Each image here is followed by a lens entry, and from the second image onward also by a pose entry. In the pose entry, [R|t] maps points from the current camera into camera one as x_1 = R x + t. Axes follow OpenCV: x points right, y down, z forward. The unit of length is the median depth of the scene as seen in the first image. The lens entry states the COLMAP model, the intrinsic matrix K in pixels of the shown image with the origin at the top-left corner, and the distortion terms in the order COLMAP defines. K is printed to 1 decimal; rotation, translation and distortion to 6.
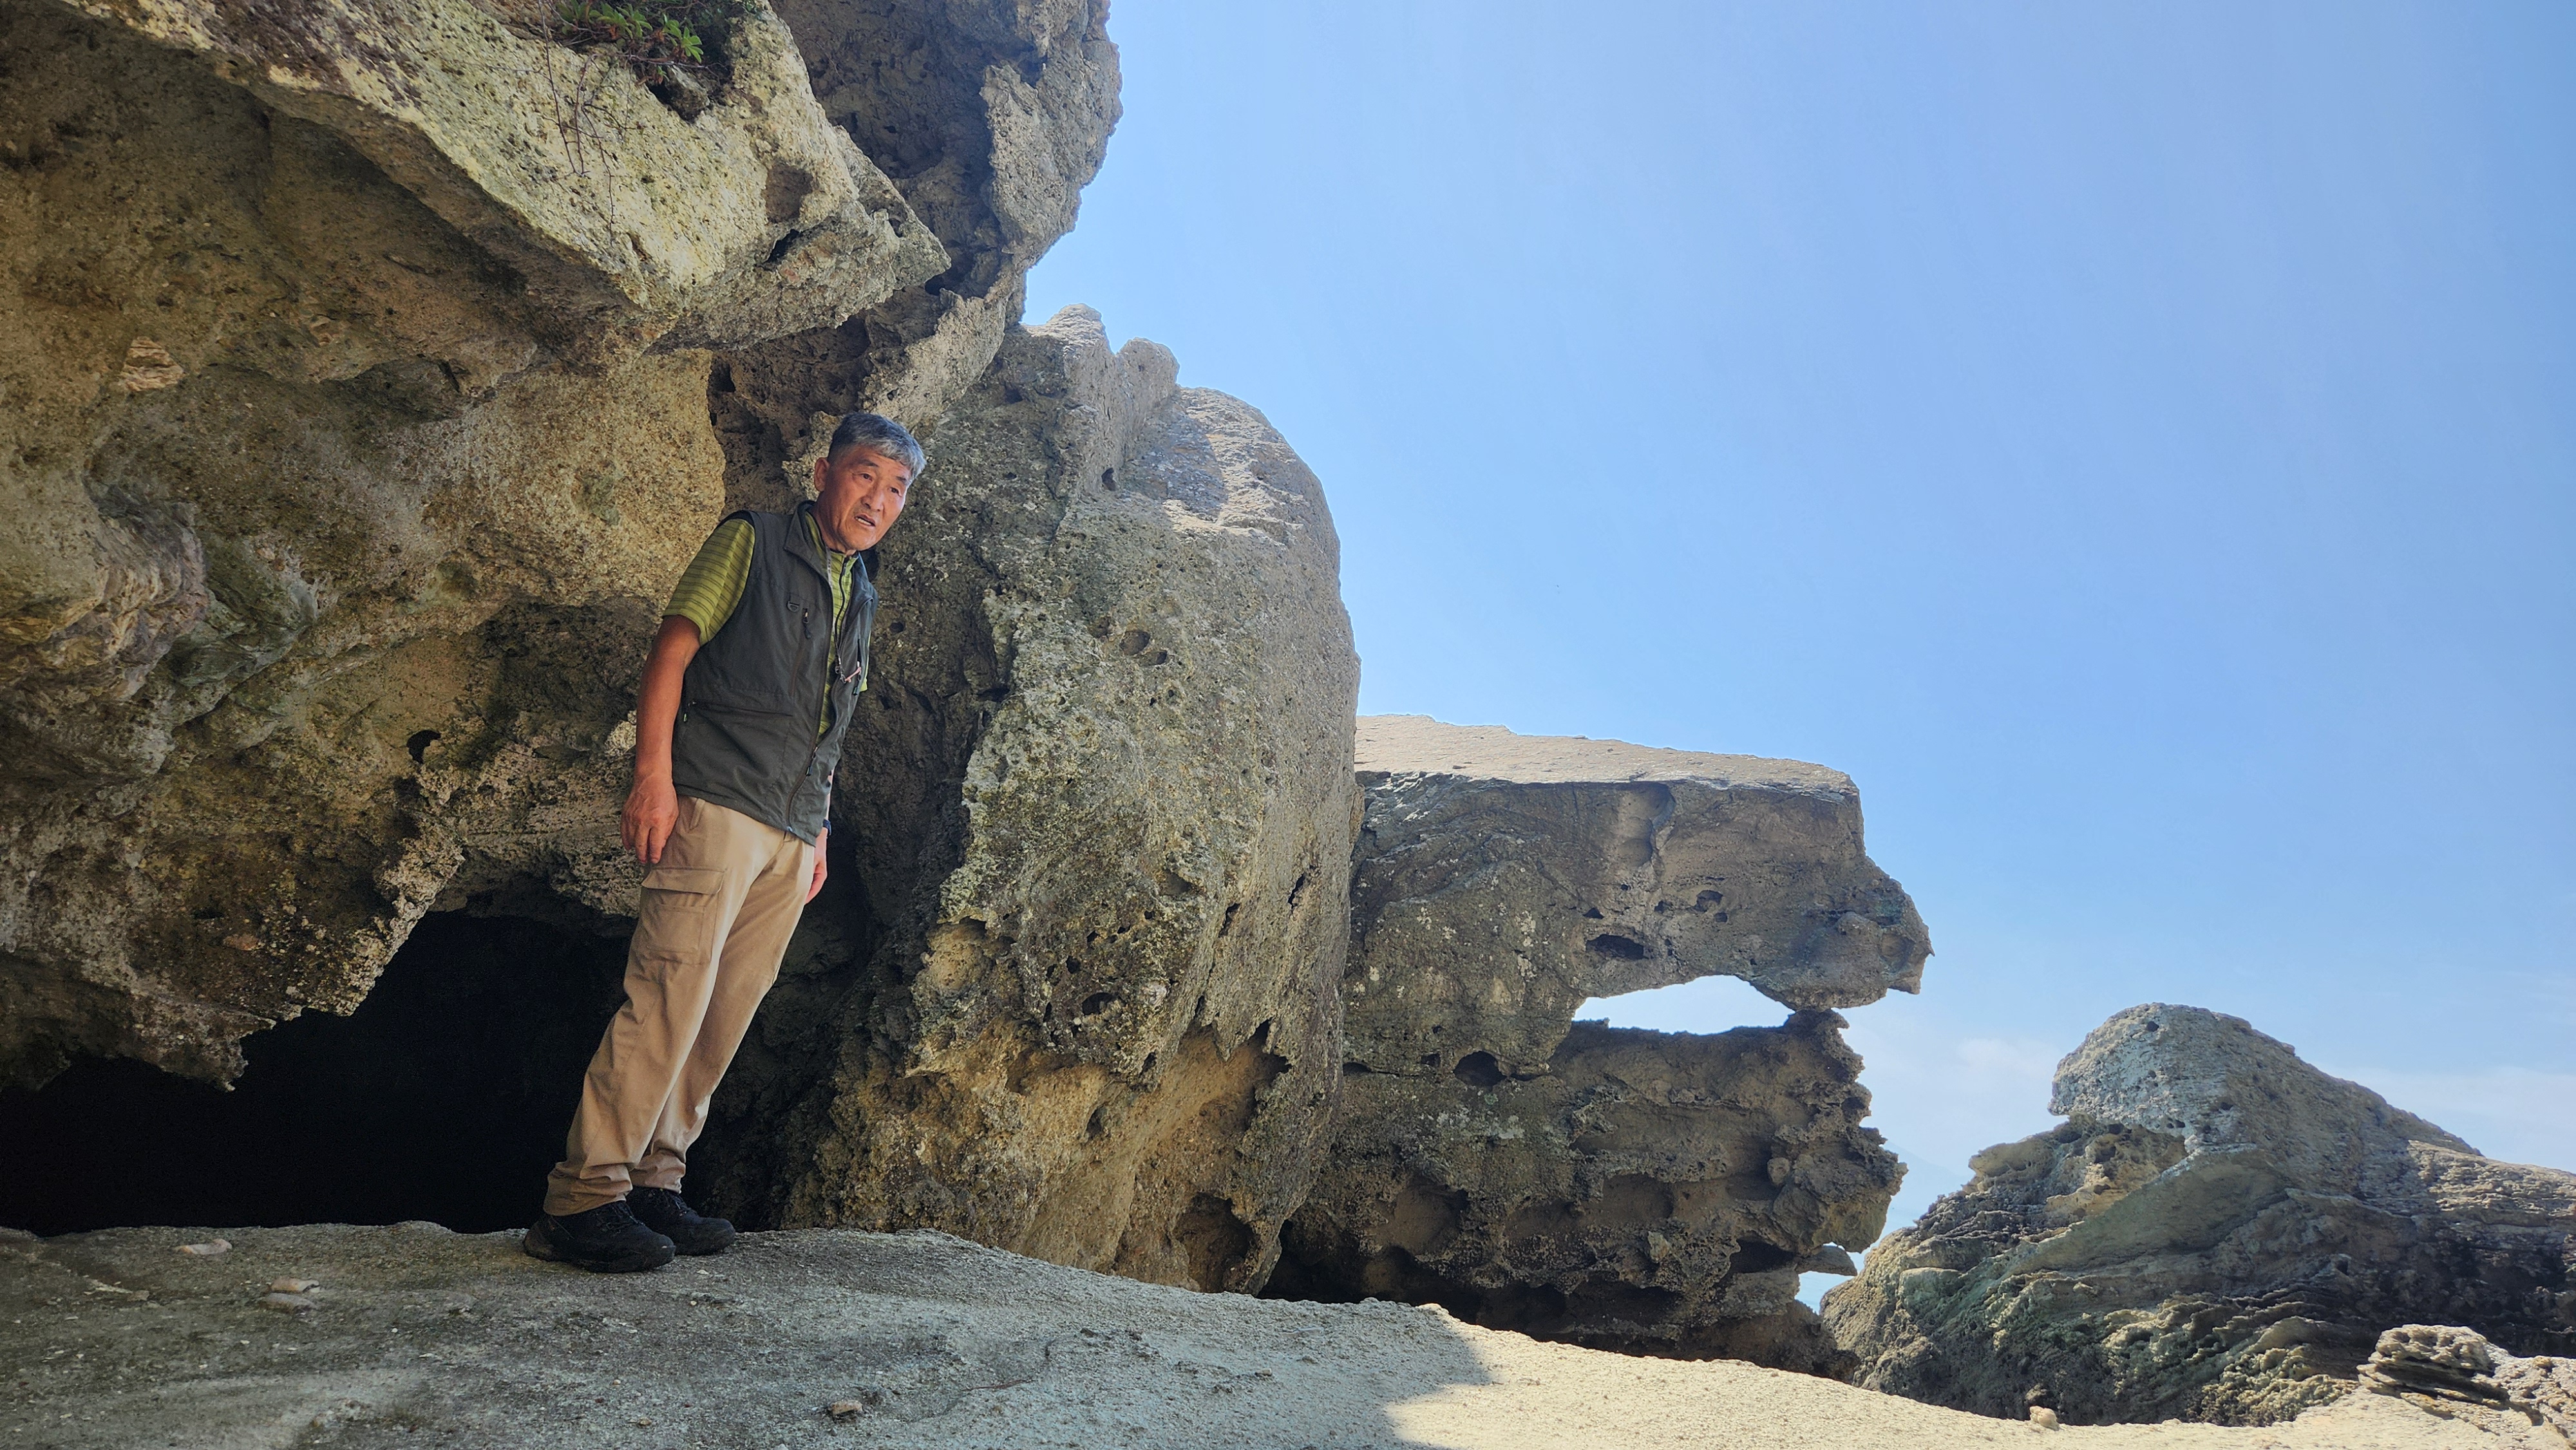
lens RADIAL K [[1718.7, 0, 1262.3], [0, 1718.7, 716.0], [0, 0, 1]] dist [0.081898, -0.065470]
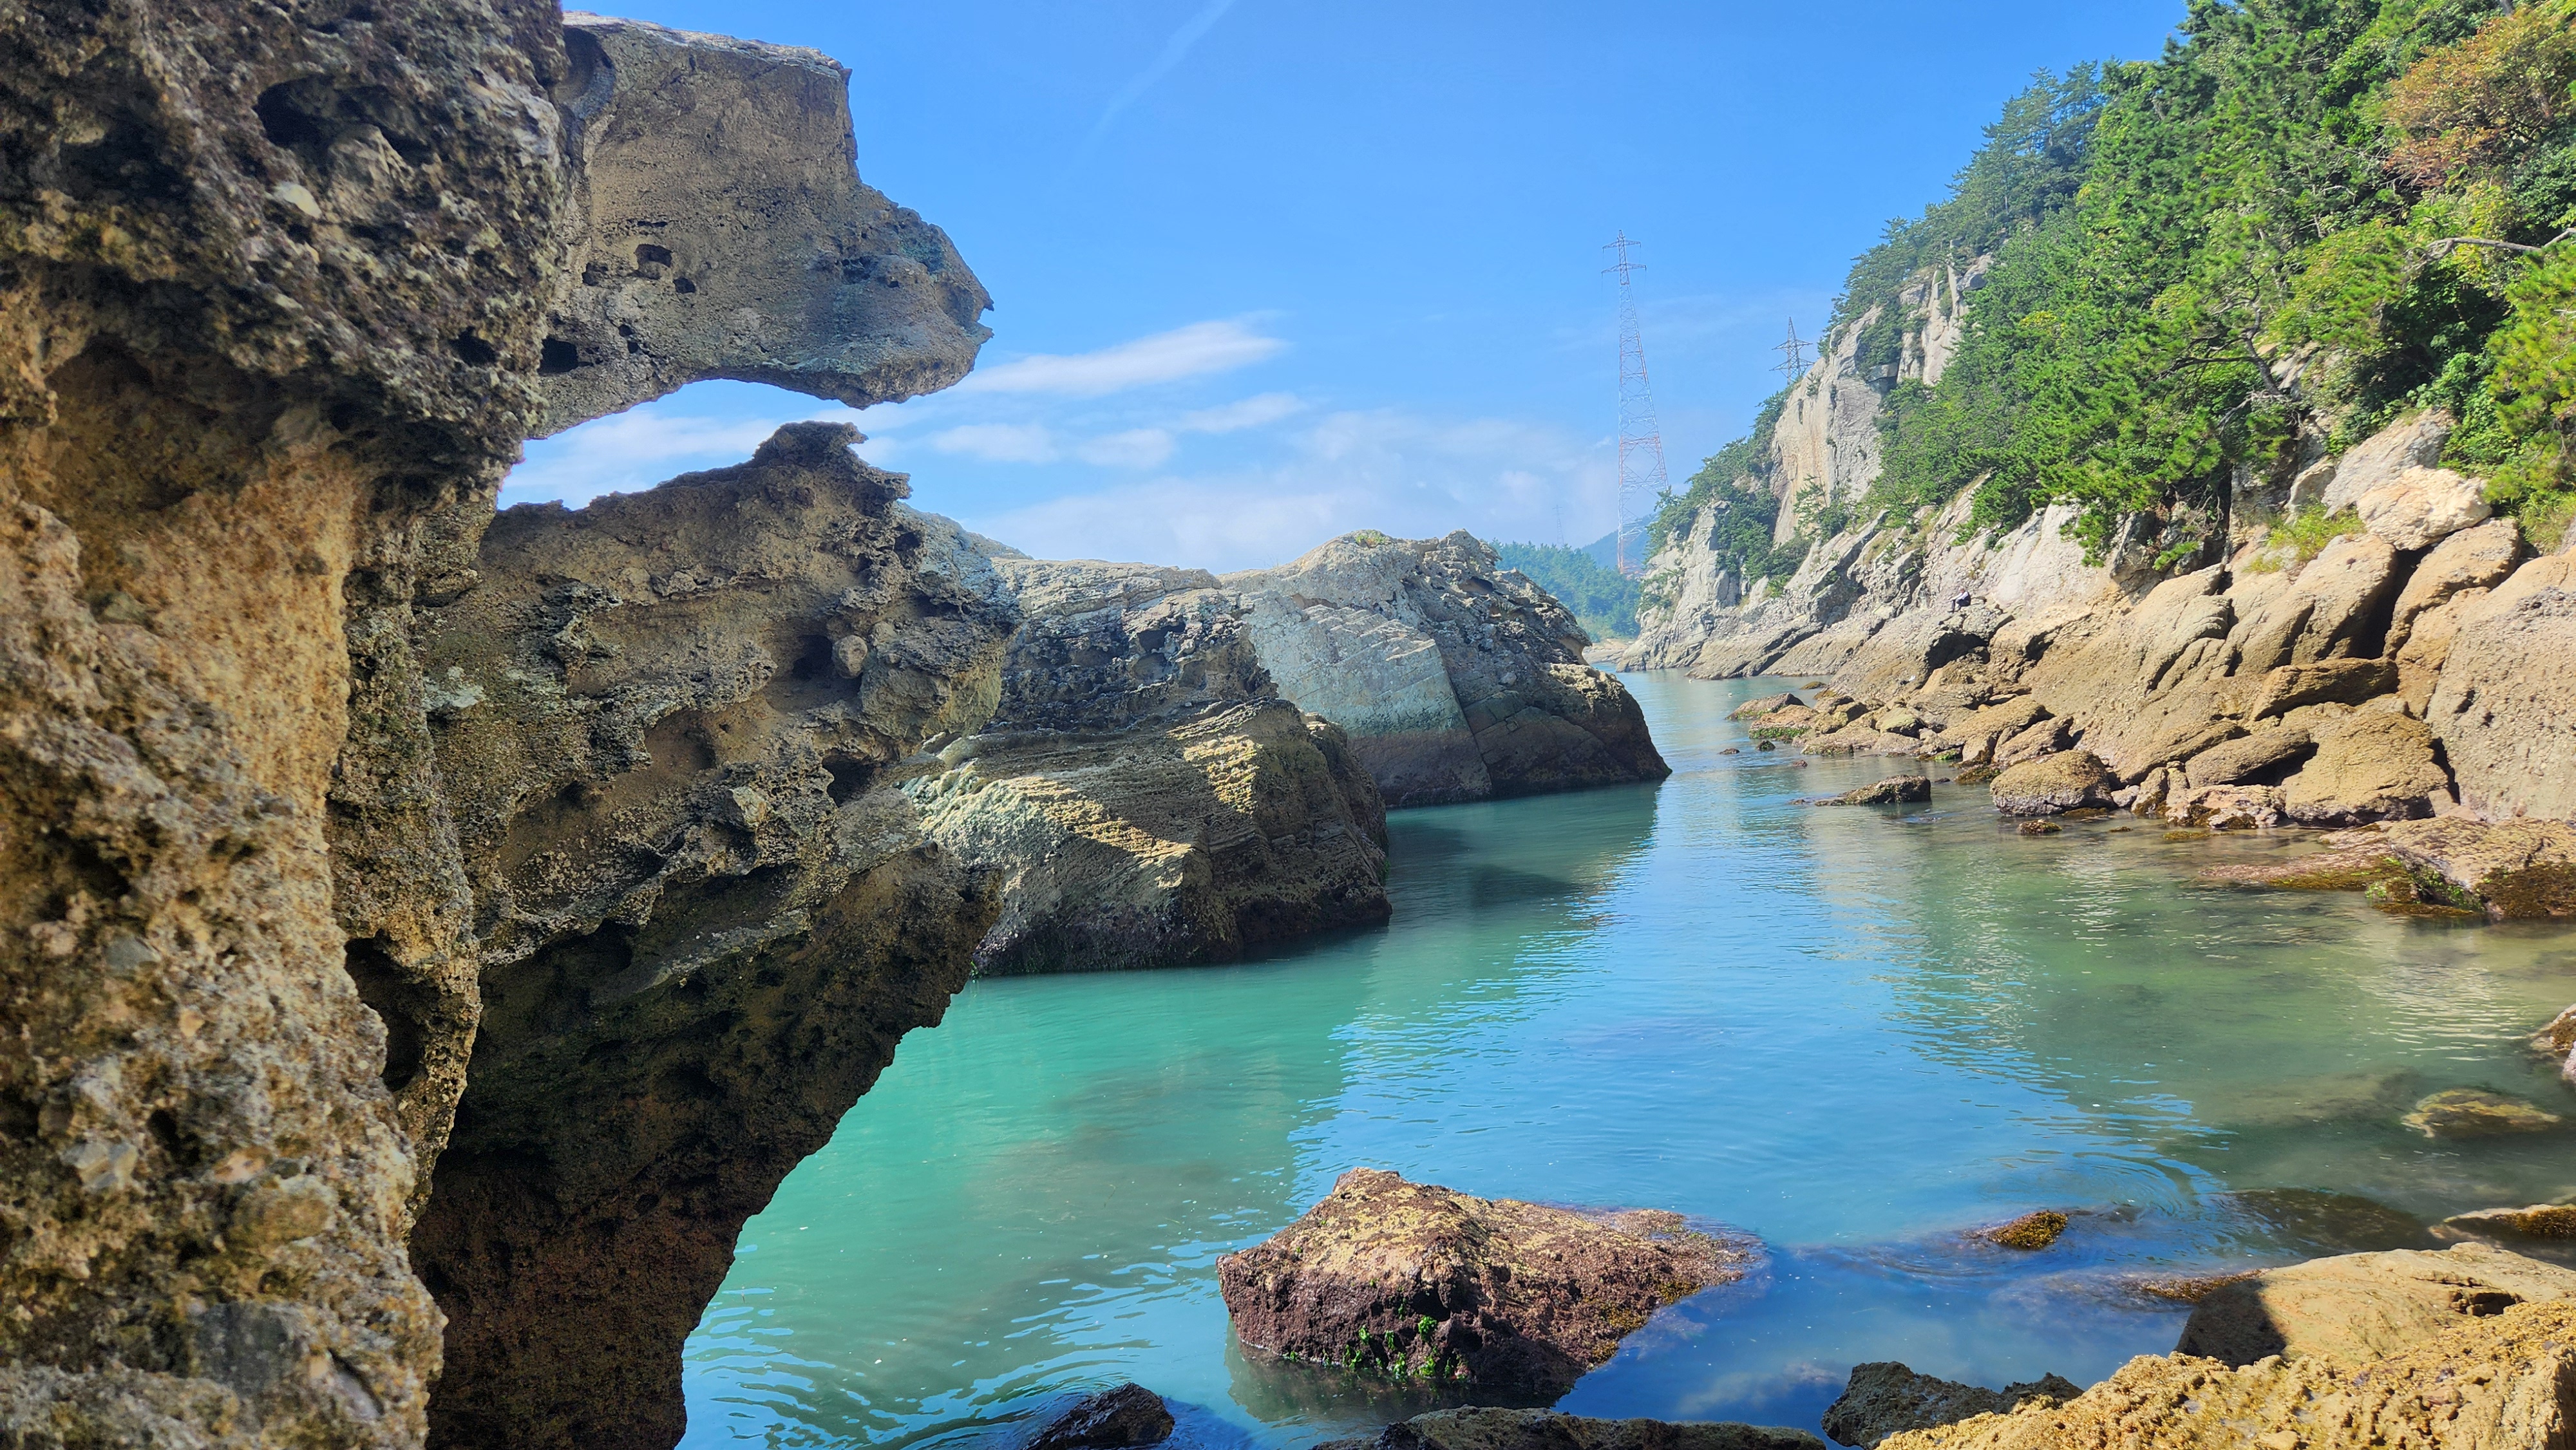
lens RADIAL K [[1718.7, 0, 1287.2], [0, 1718.7, 754.8], [0, 0, 1]] dist [0.081898, -0.065470]
pose [[0.611694, -0.265427, 0.745238, -0.156331], [0.047814, 0.952716, 0.300077, 0.143993], [-0.789648, -0.147923, 0.595461, 0.632436]]
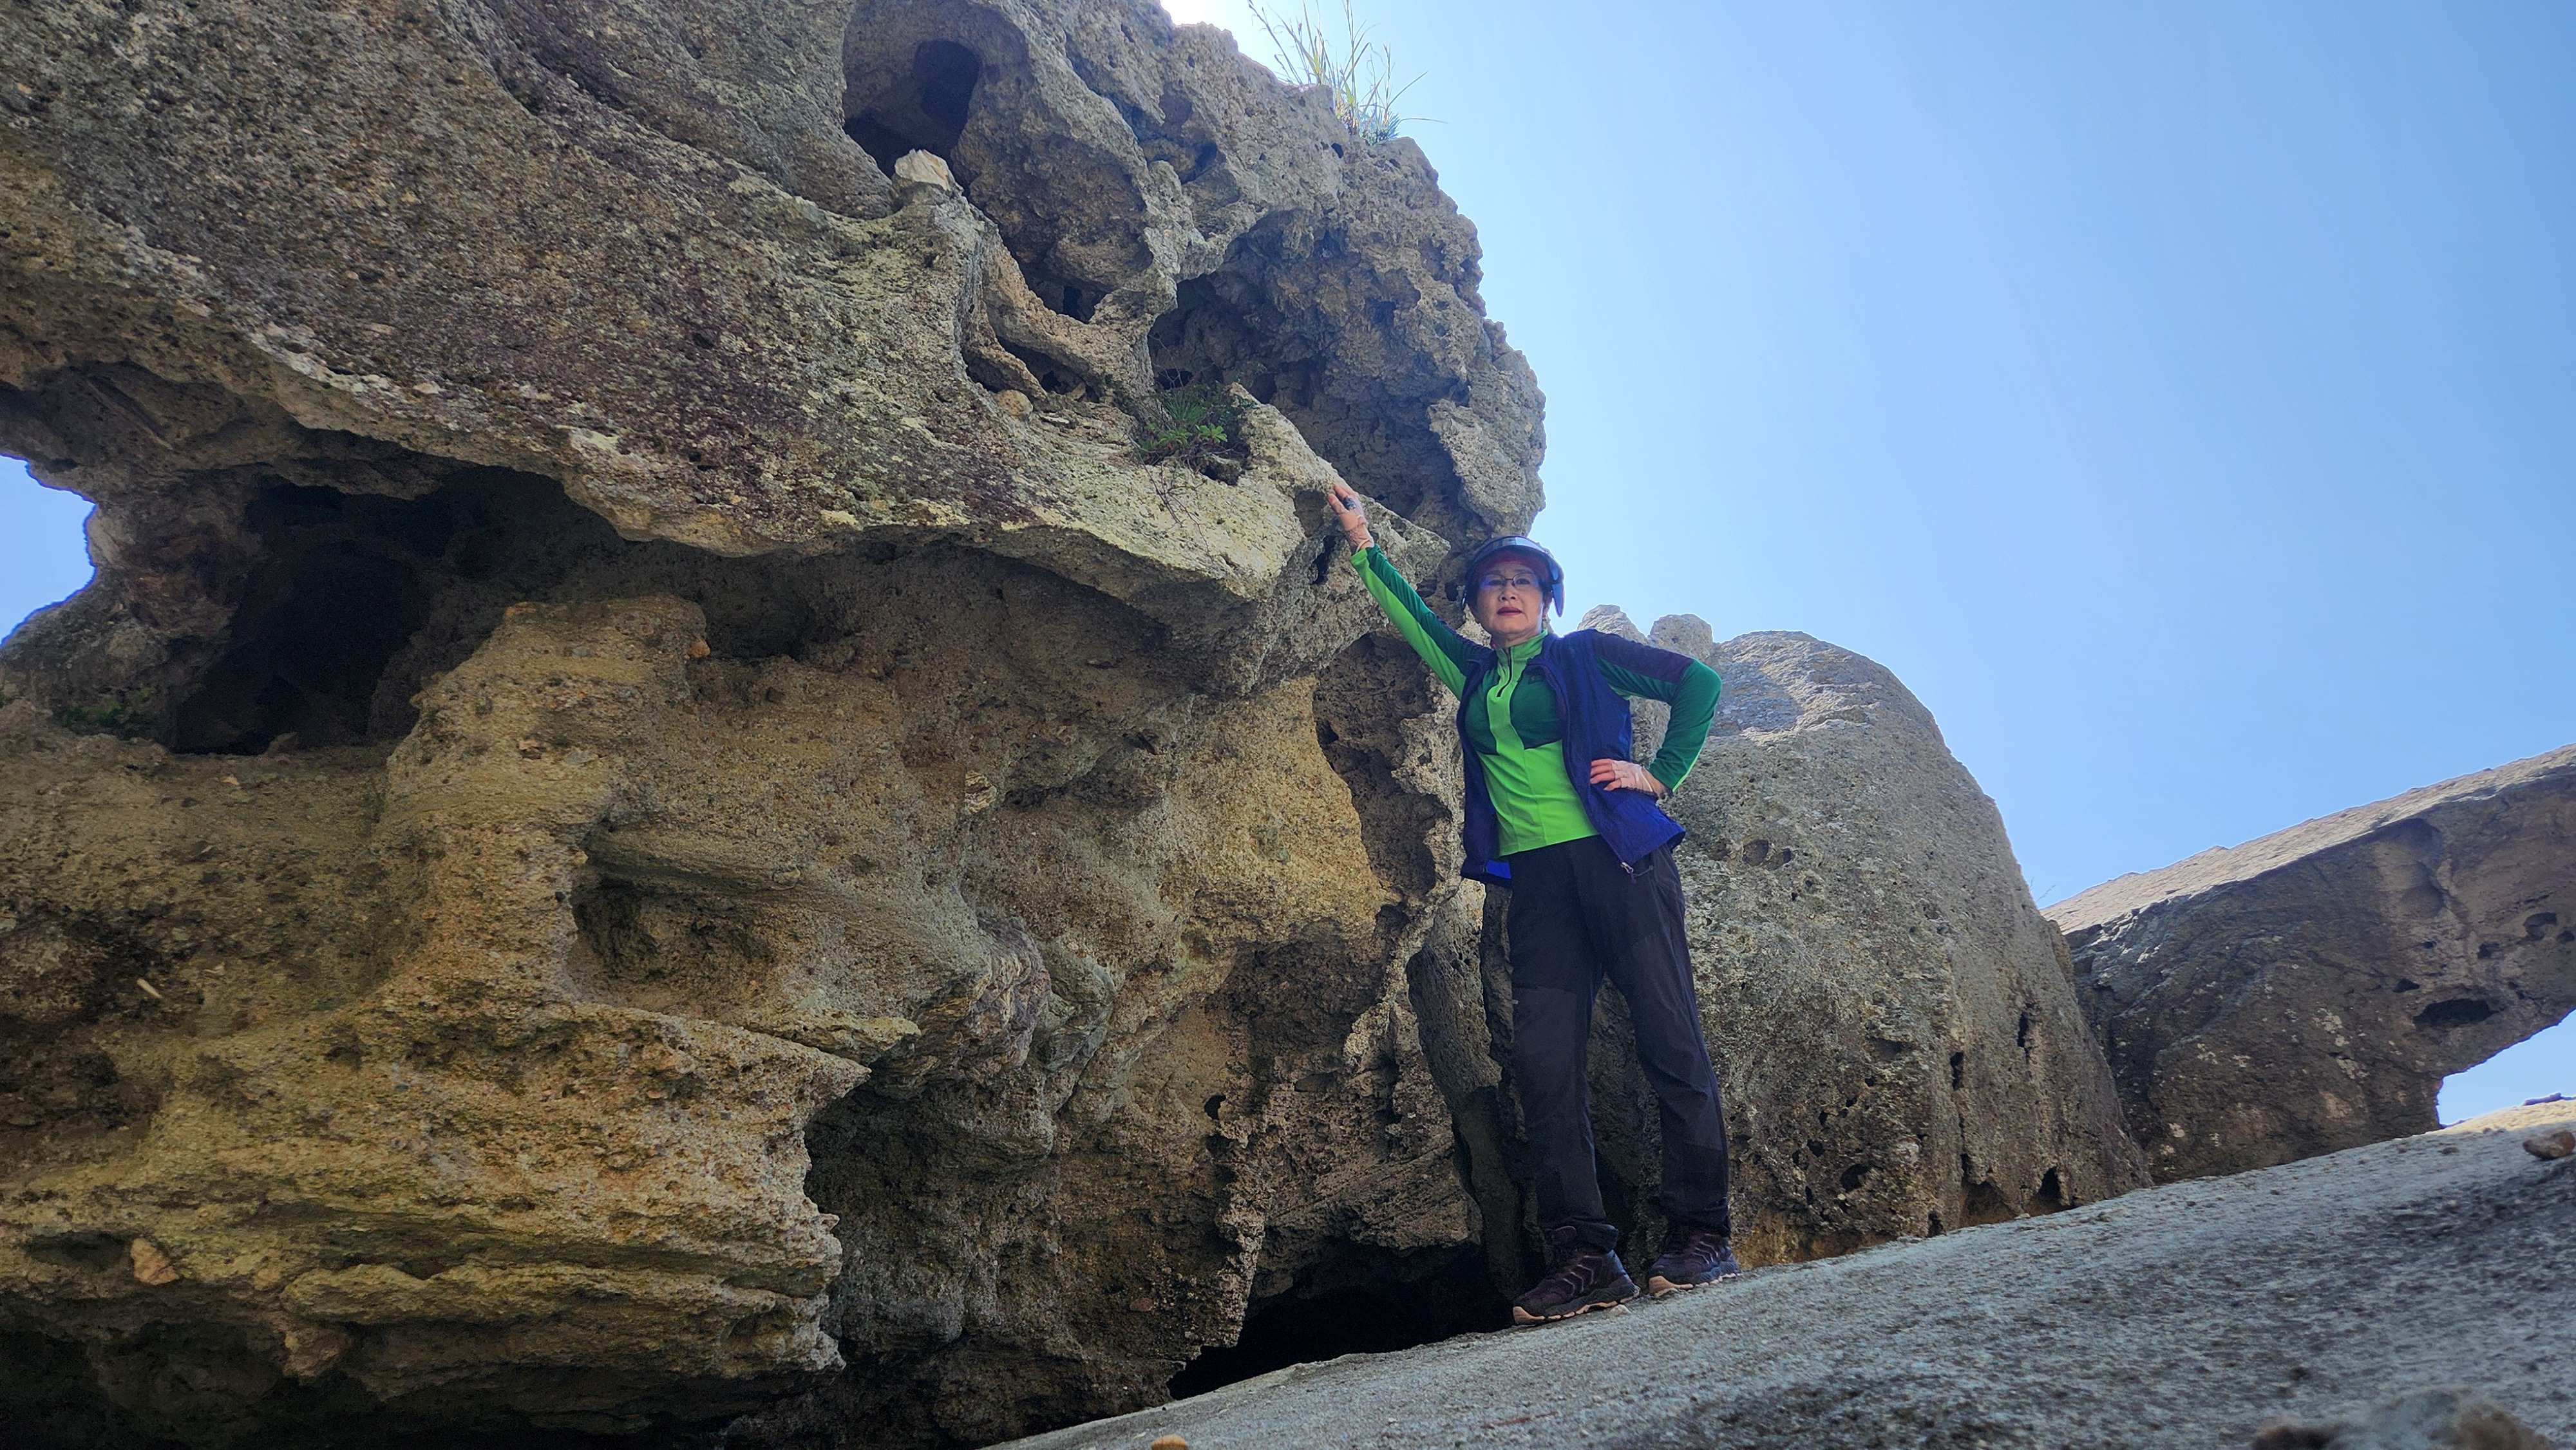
lens RADIAL K [[1718.7, 0, 1278.7], [0, 1718.7, 762.1], [0, 0, 1]] dist [0.081898, -0.065470]
pose [[0.867833, -0.393399, -0.303486, 0.013977], [0.323527, 0.910999, -0.255757, 0.077643], [0.377090, 0.123768, 0.917870, -0.082393]]
